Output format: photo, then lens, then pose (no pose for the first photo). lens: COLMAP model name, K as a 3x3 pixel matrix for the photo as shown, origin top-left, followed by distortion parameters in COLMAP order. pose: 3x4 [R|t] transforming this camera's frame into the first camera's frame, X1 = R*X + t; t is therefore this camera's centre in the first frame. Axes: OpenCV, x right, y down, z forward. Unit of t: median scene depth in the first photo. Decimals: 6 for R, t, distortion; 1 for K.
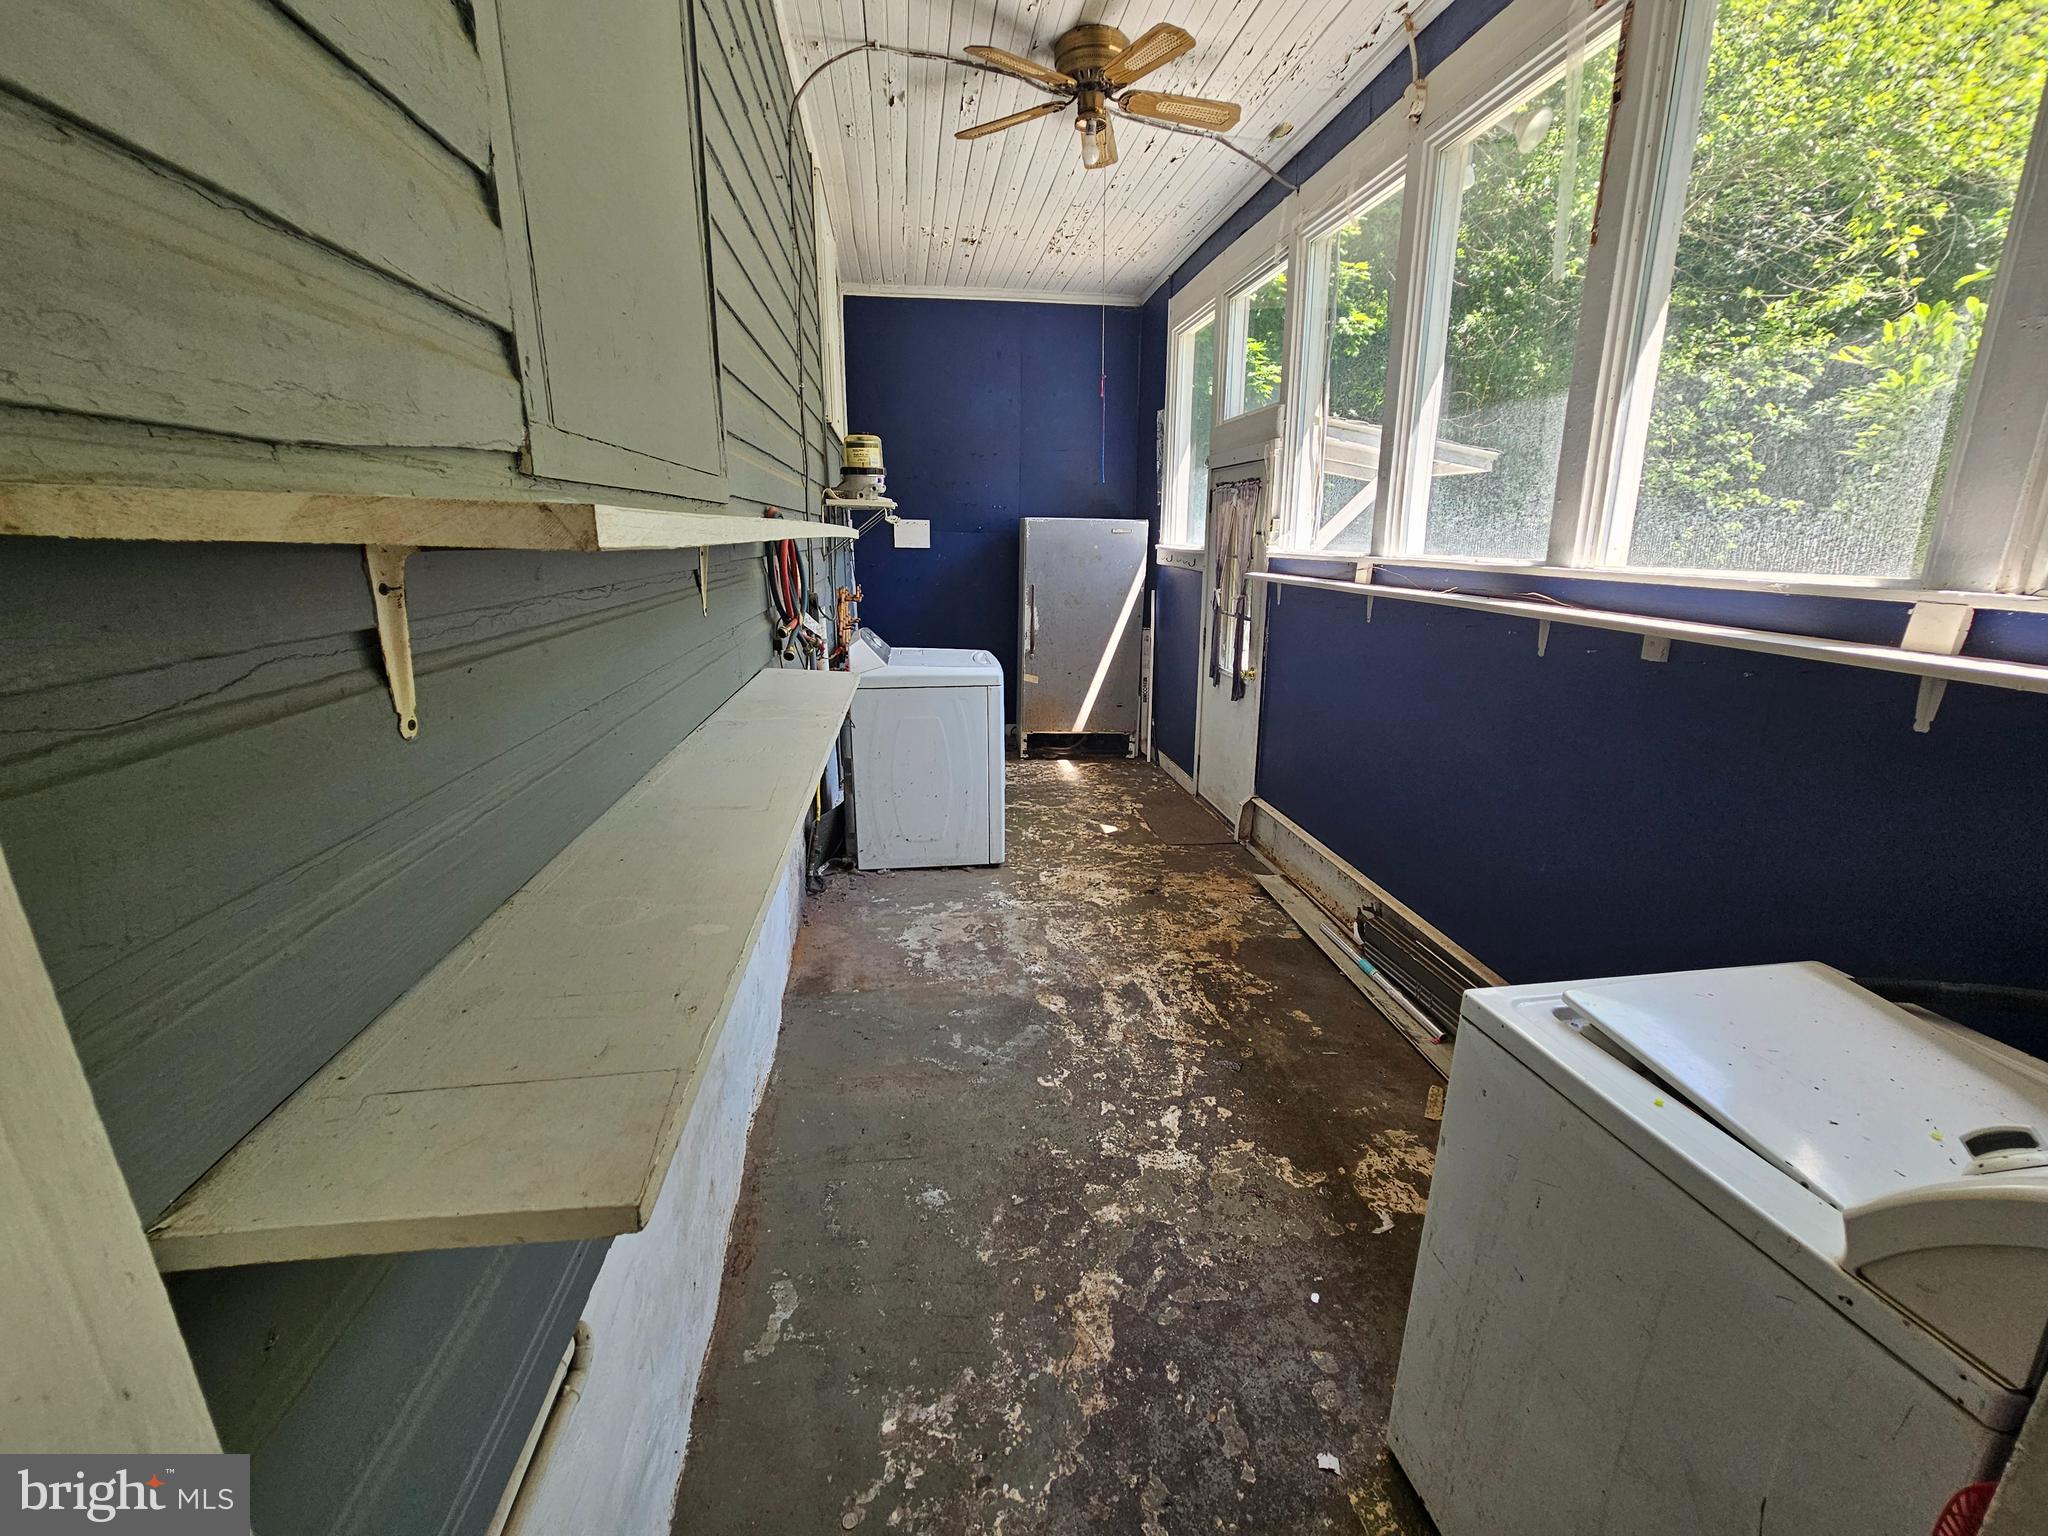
lens RADIAL K [[846.2, 0, 1025.8], [0, 846.2, 755.8], [0, 0, 1]] dist [-0.002725, 0.000016]
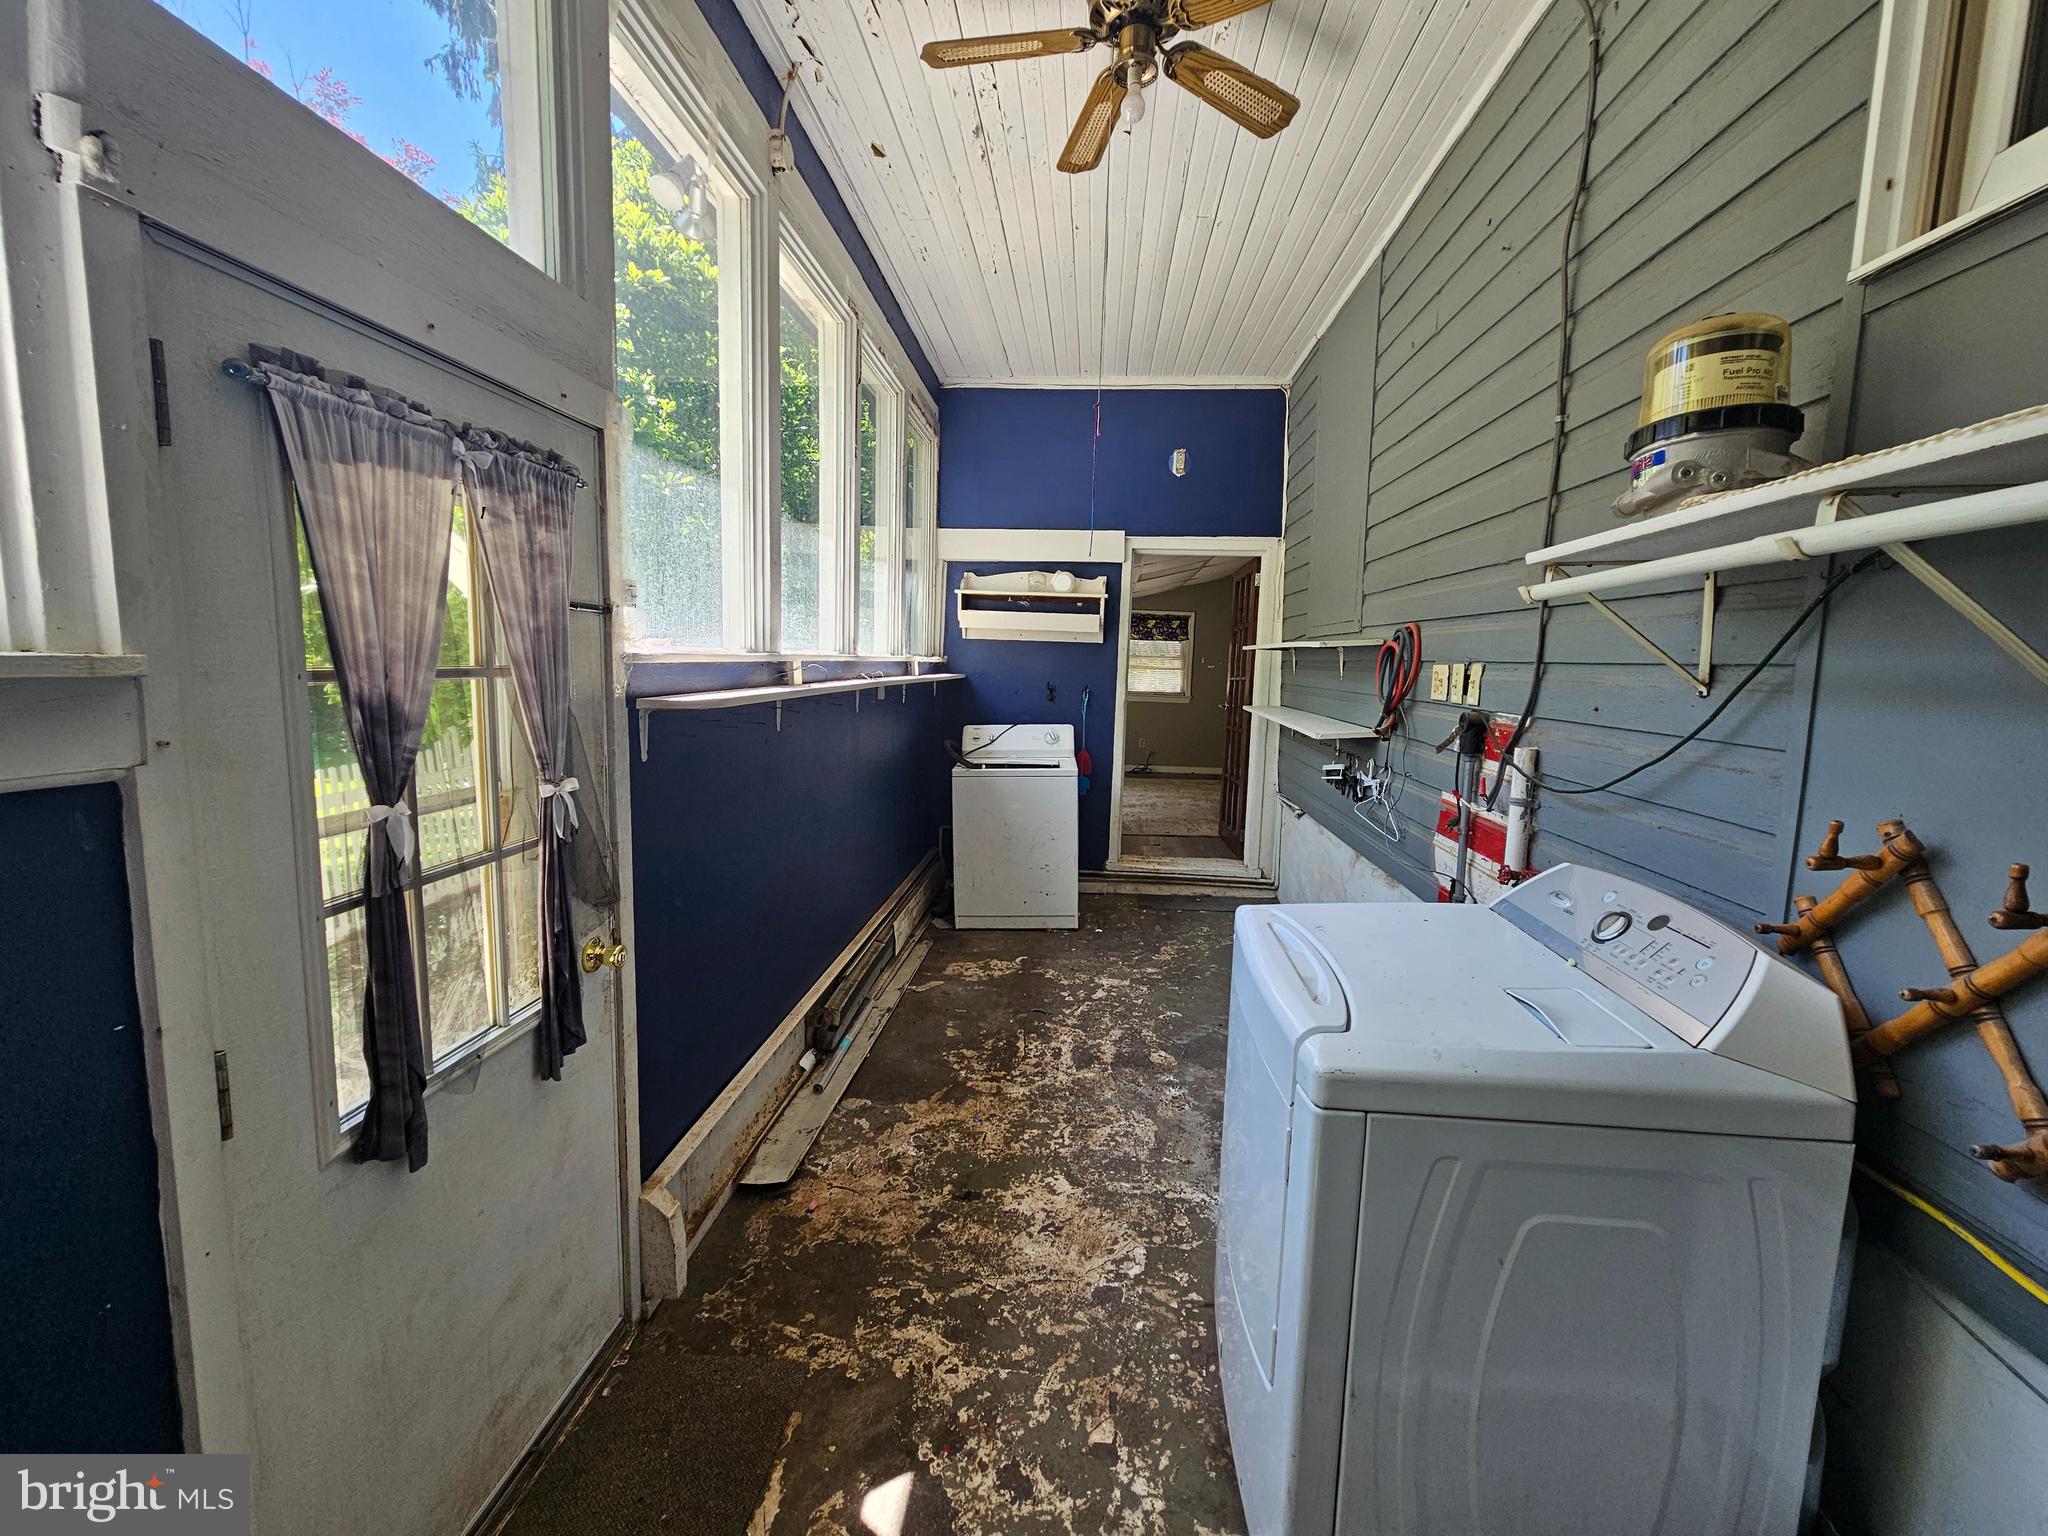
lens RADIAL K [[846.2, 0, 1028.1], [0, 846.2, 760.0], [0, 0, 1]] dist [-0.002725, 0.000016]
pose [[-0.975873, -0.051023, 0.212292, -0.010175], [0.030918, 0.930221, 0.365696, -0.412575], [-0.216138, 0.363437, -0.906200, 1.653459]]
